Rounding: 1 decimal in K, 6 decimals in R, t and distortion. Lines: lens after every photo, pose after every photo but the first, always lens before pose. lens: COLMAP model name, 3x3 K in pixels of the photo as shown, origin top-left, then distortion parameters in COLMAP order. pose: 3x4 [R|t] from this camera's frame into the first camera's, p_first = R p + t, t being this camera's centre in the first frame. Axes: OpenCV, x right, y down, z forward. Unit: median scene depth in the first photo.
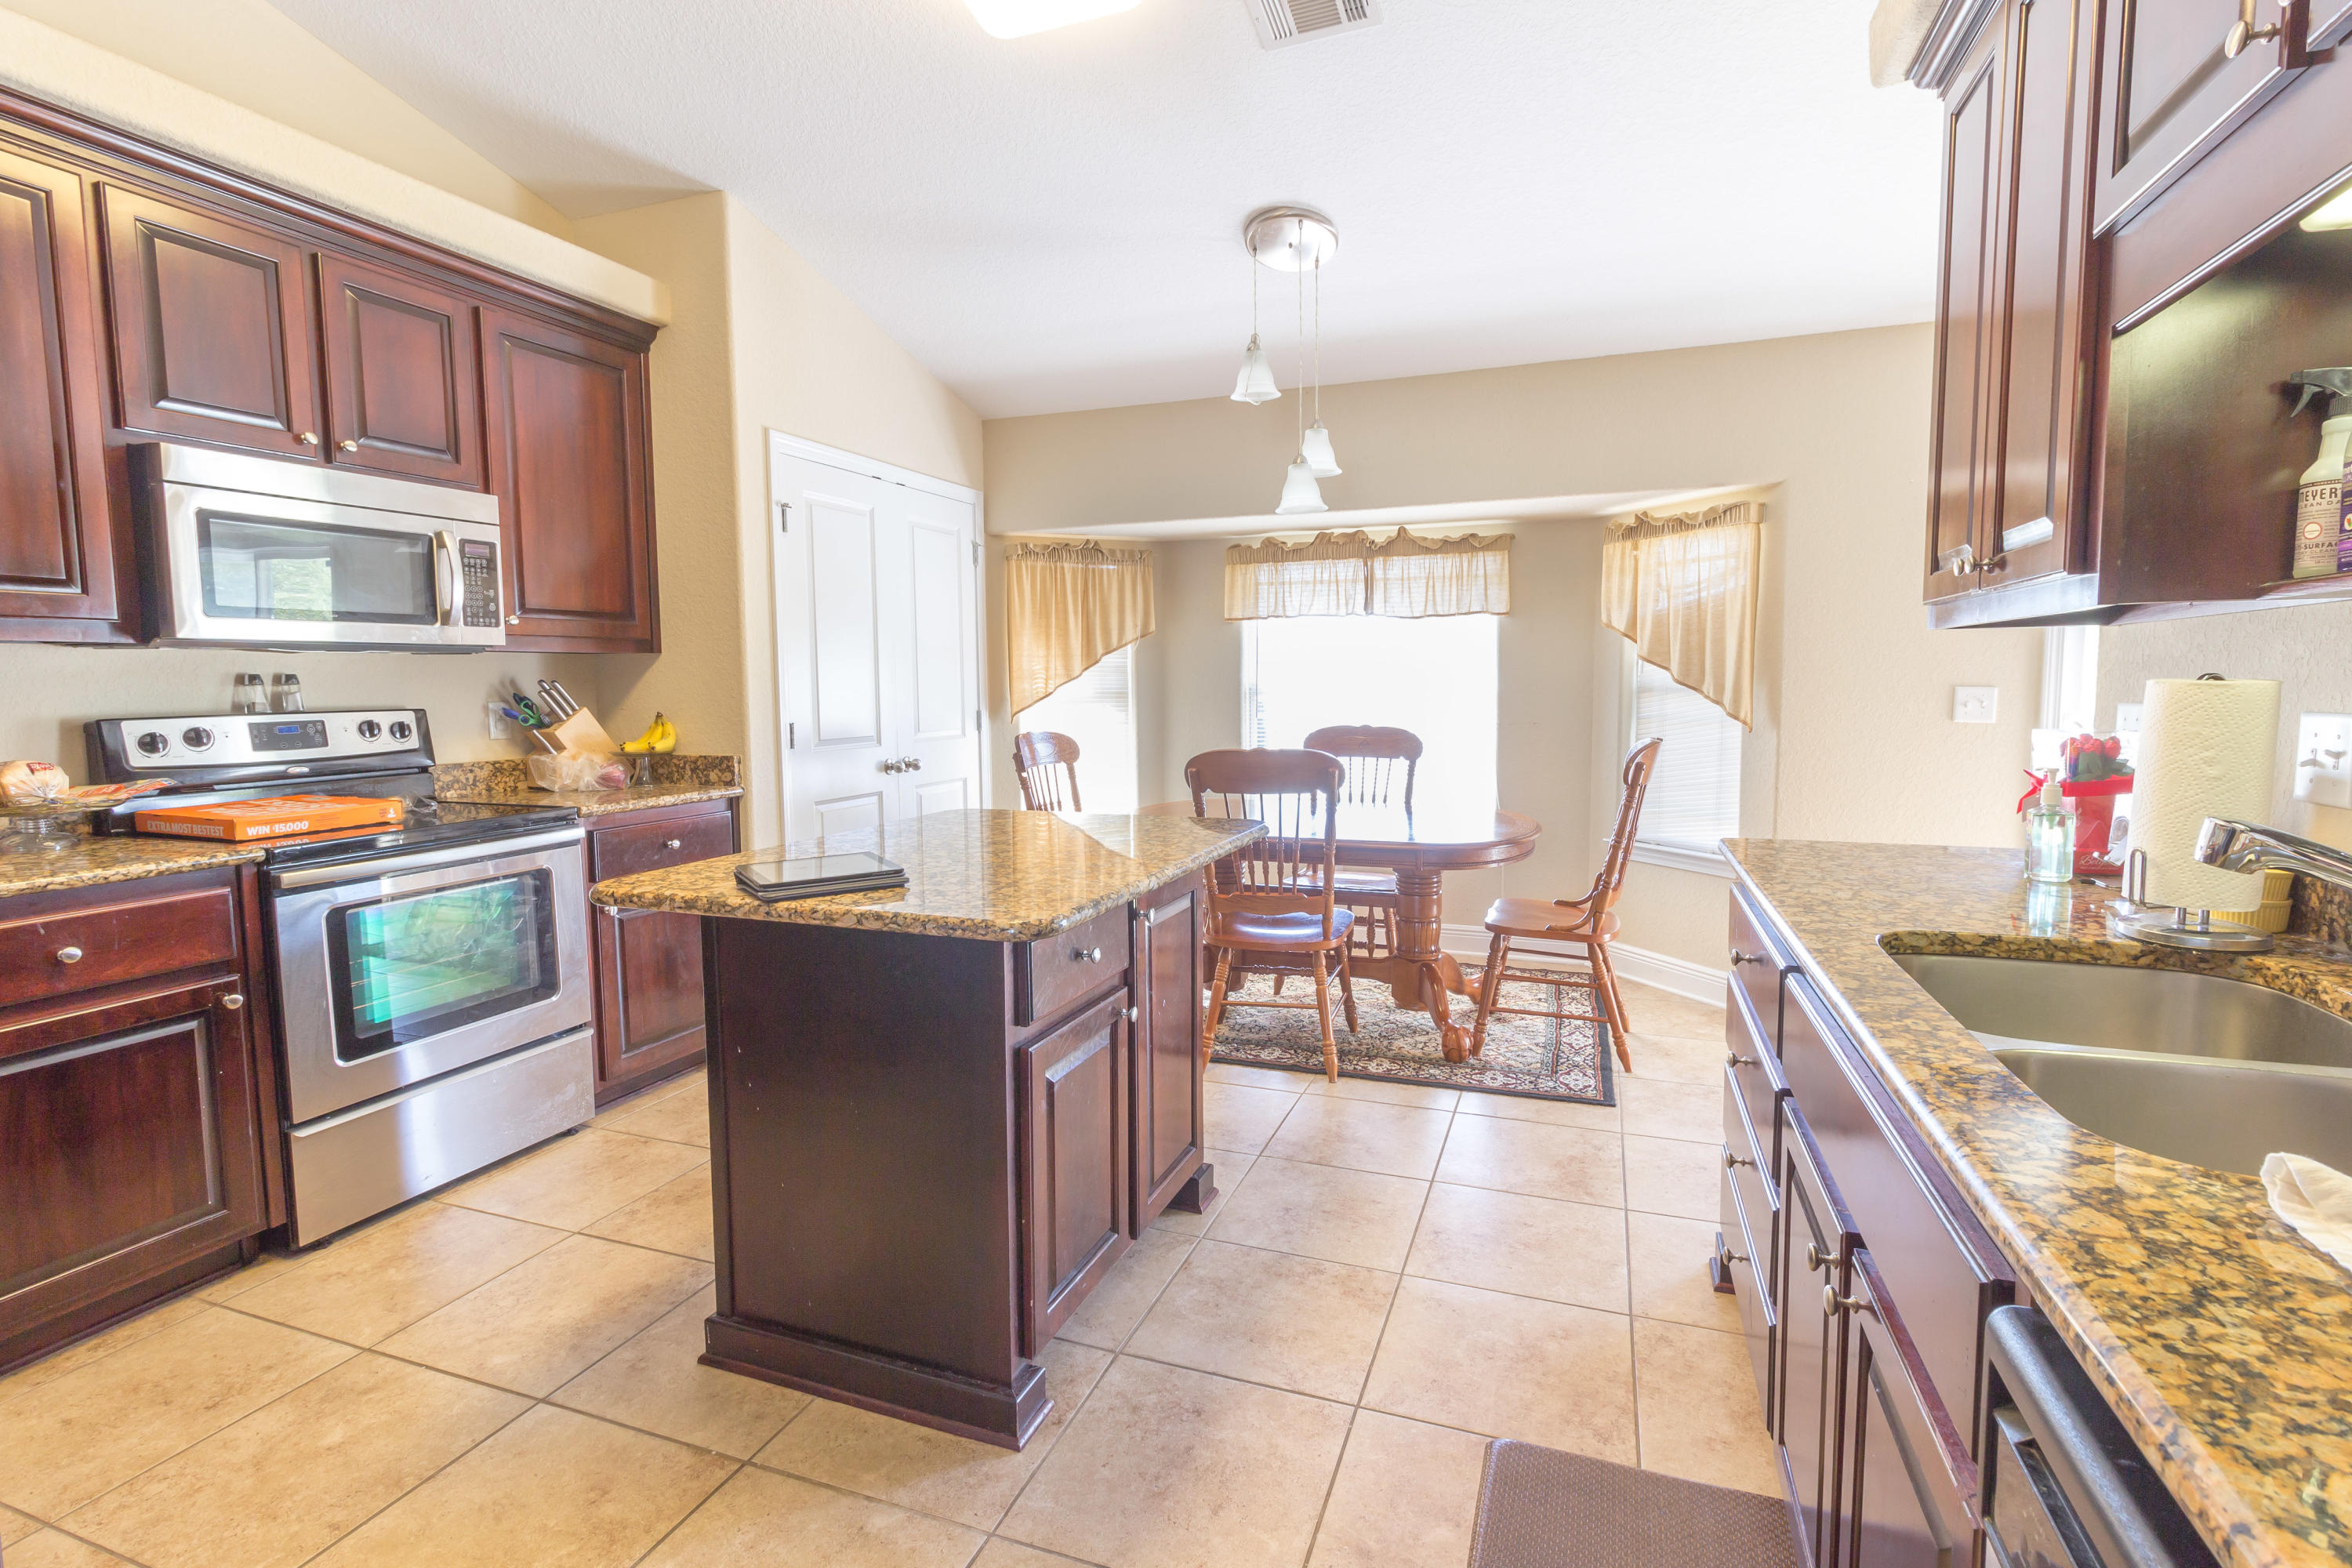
lens RADIAL K [[1074.3, 0, 1213.5], [0, 1074.3, 766.1], [0, 0, 1]] dist [-0.002930, -0.000475]
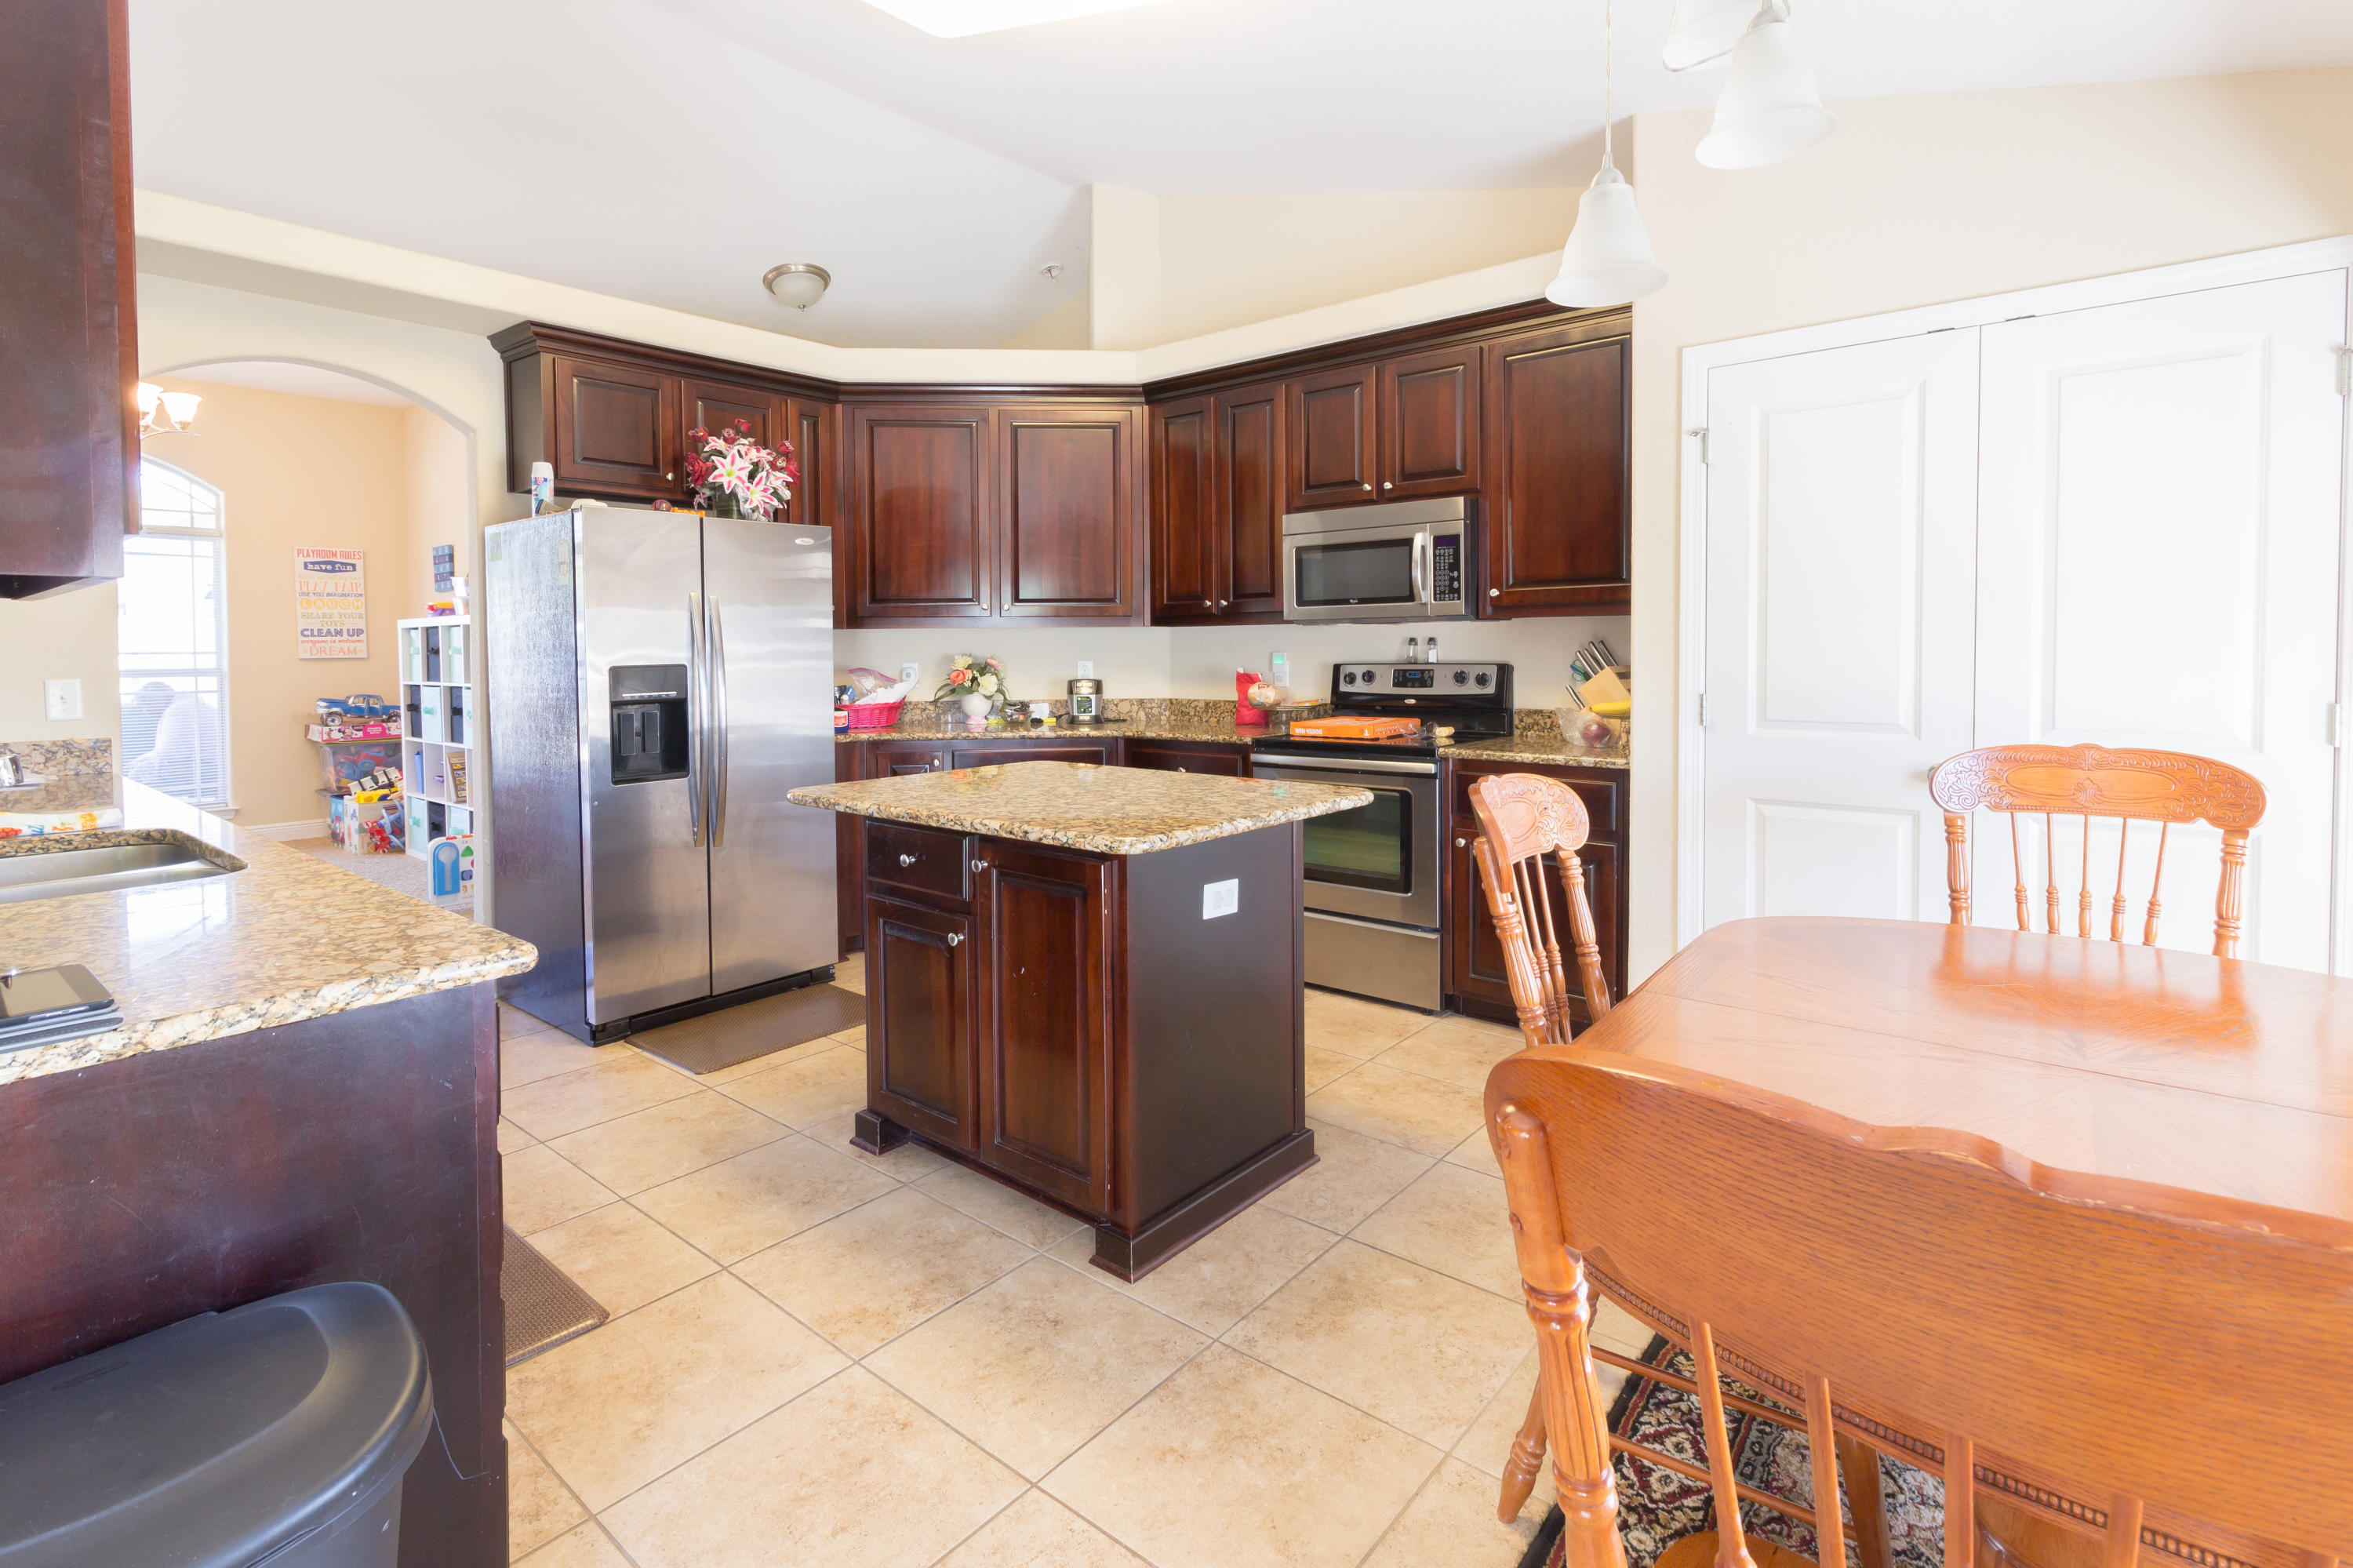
lens RADIAL K [[1031.5, 0, 1090.5], [0, 1031.5, 676.2], [0, 0, 1]] dist [0.000487, 0.000070]
pose [[-0.346568, 0.038234, -0.937245, 0.637828], [-0.065836, 0.995713, 0.064964, -0.094612], [0.935712, 0.084219, -0.342565, 1.054641]]
